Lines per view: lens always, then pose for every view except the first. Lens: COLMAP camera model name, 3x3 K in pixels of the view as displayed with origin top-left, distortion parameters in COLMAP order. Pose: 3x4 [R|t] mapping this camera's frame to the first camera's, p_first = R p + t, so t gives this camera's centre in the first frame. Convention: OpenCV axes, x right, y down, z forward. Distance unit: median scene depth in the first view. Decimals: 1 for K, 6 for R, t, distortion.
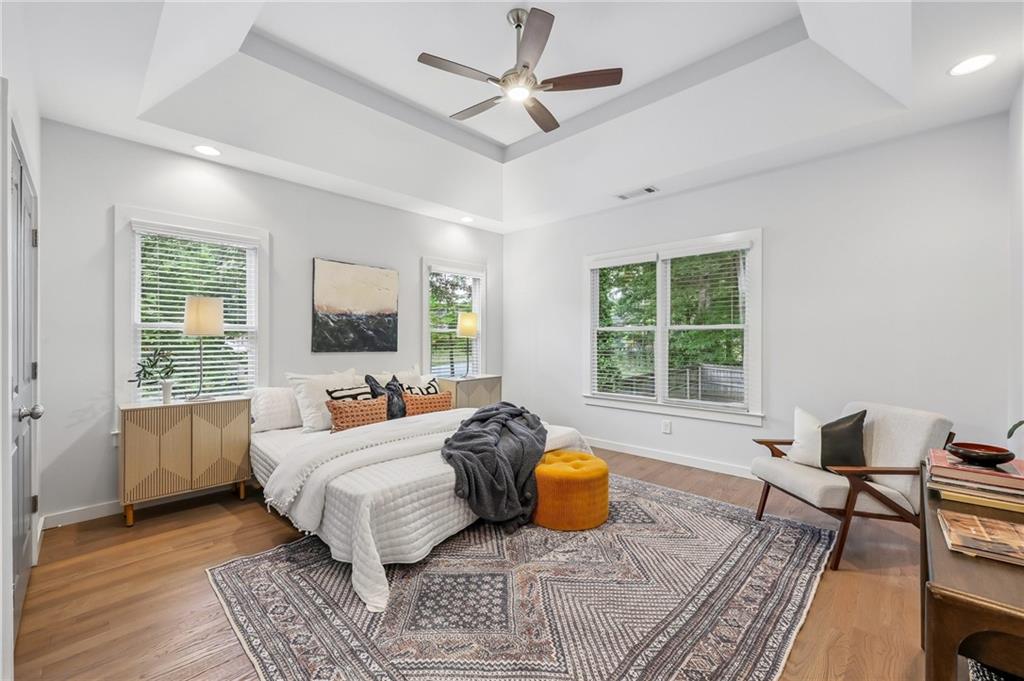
lens RADIAL K [[414.8, 0, 510.4], [0, 414.8, 339.2], [0, 0, 1]] dist [-0.000945, 0.000178]
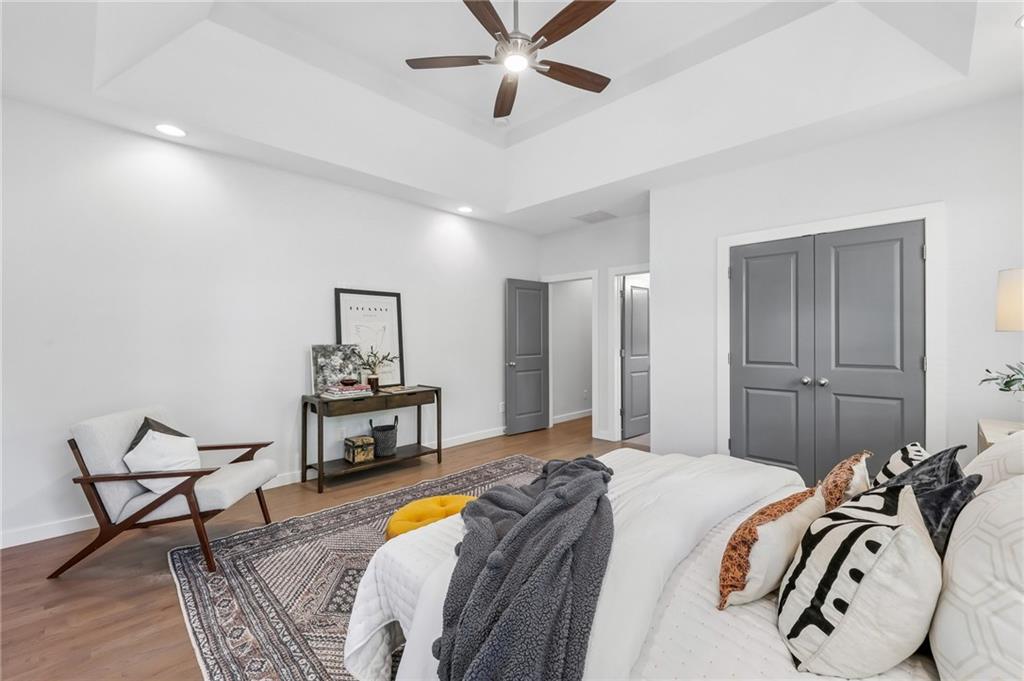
lens RADIAL K [[428.1, 0, 514.2], [0, 428.1, 341.2], [0, 0, 1]] dist [-0.000212, -0.000007]
pose [[-0.999909, 0.003454, 0.013015, 0.015218], [0.003579, 0.999947, 0.009622, -0.006254], [-0.012981, 0.009668, -0.999869, 2.047792]]
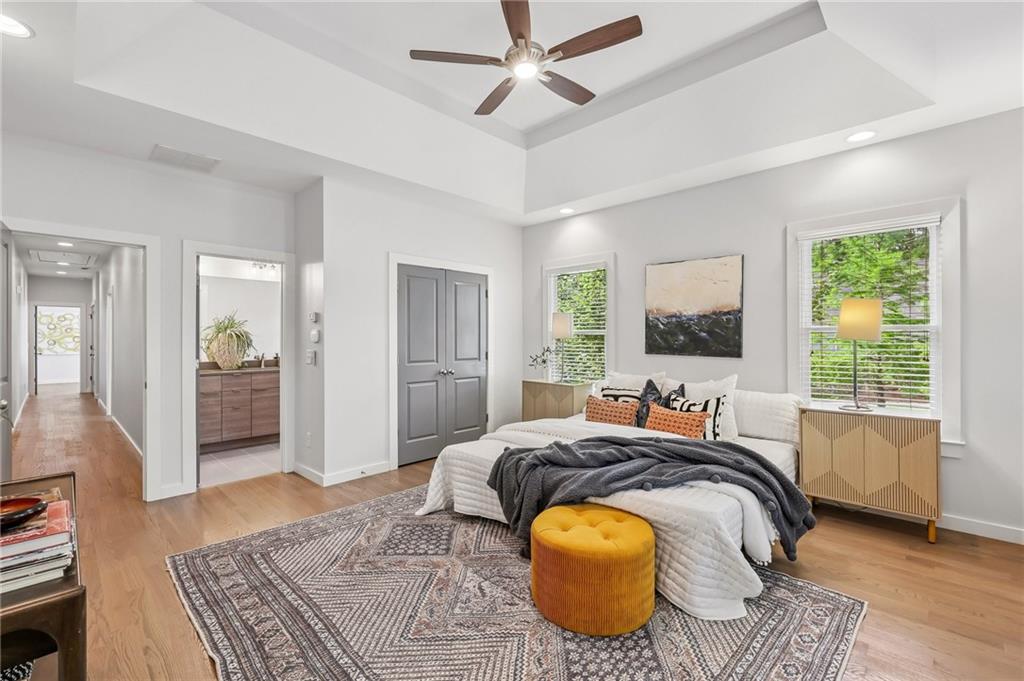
lens RADIAL K [[443.9, 0, 512.0], [0, 443.9, 340.5], [0, 0, 1]] dist [0.000991, 0.000116]
pose [[-0.007967, 0.008518, -0.999932, 1.042275], [0.001509, 0.999963, 0.008506, -0.019968], [0.999967, -0.001441, -0.007980, 1.044146]]
